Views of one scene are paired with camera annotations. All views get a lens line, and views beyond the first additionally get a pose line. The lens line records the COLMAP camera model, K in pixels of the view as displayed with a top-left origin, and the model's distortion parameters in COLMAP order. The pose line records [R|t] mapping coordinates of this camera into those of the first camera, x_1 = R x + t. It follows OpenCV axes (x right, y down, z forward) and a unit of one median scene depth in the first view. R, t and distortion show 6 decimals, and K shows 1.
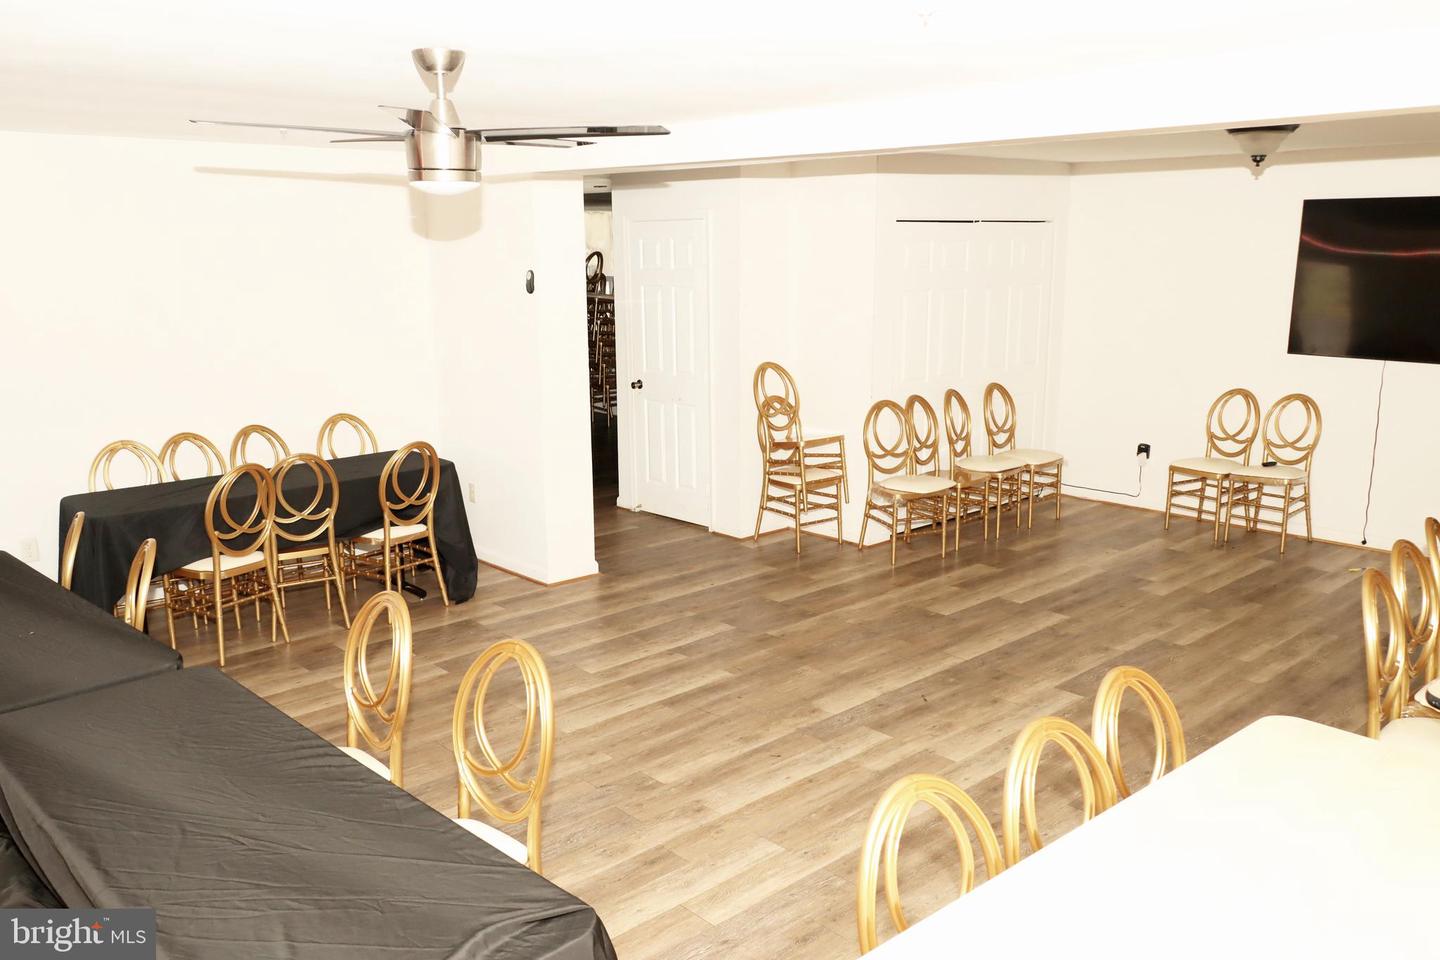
lens RADIAL K [[1162.0, 0, 713.1], [0, 1162.0, 476.9], [0, 0, 1]] dist [-0.001910, -0.004217]
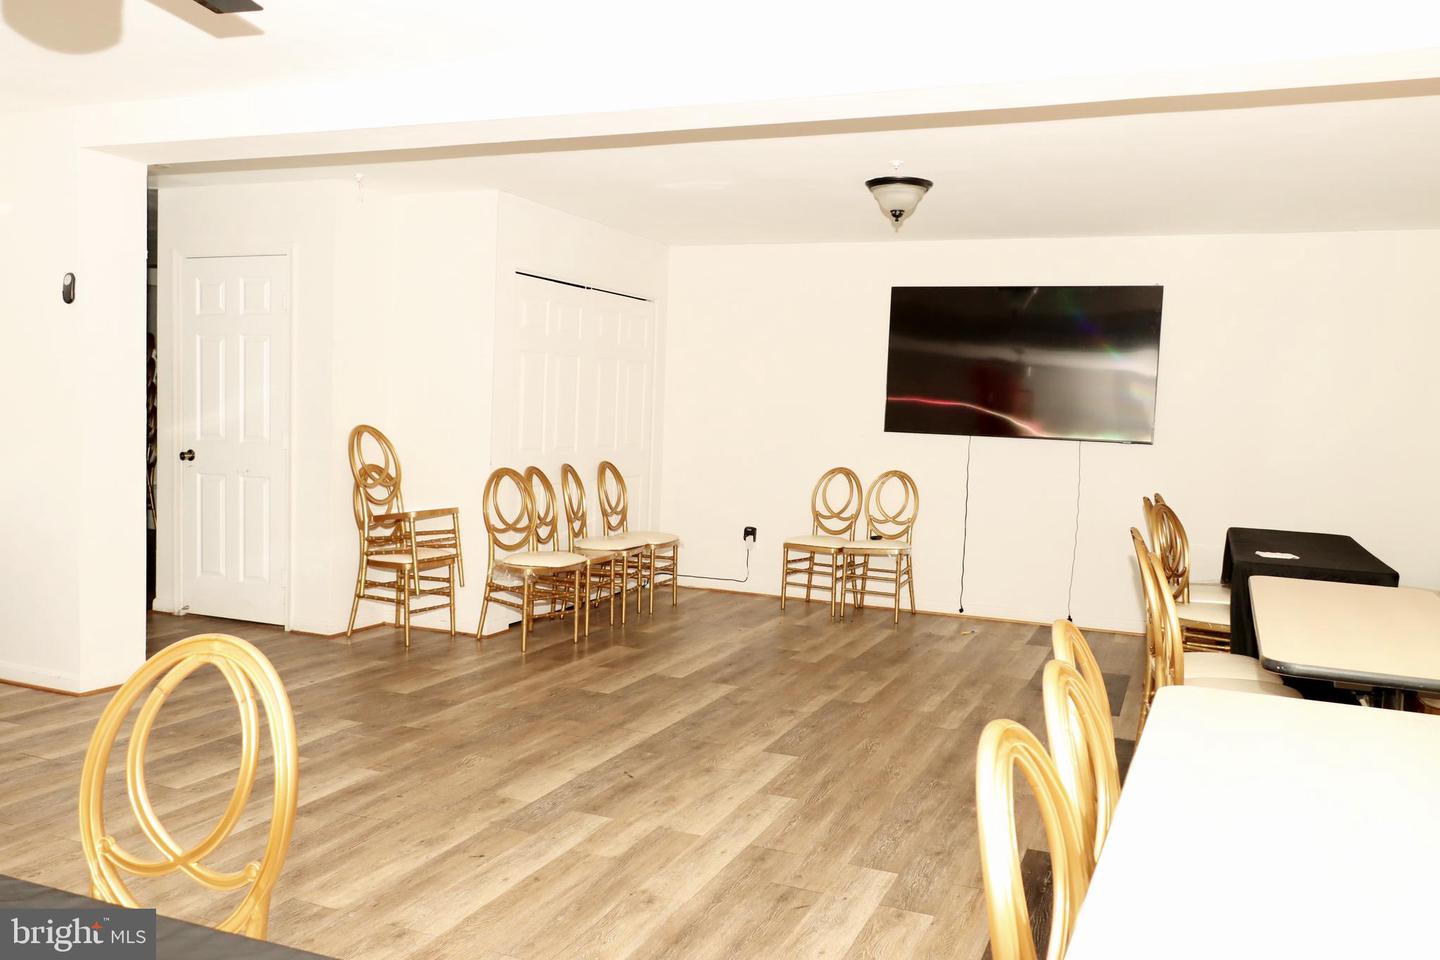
lens RADIAL K [[1162.0, 0, 713.1], [0, 1162.0, 476.9], [0, 0, 1]] dist [-0.001910, -0.004217]
pose [[0.911564, 0.013871, 0.410923, -0.072709], [0.040716, 0.991473, -0.123789, 0.057881], [-0.409136, 0.129573, 0.903227, 0.135900]]
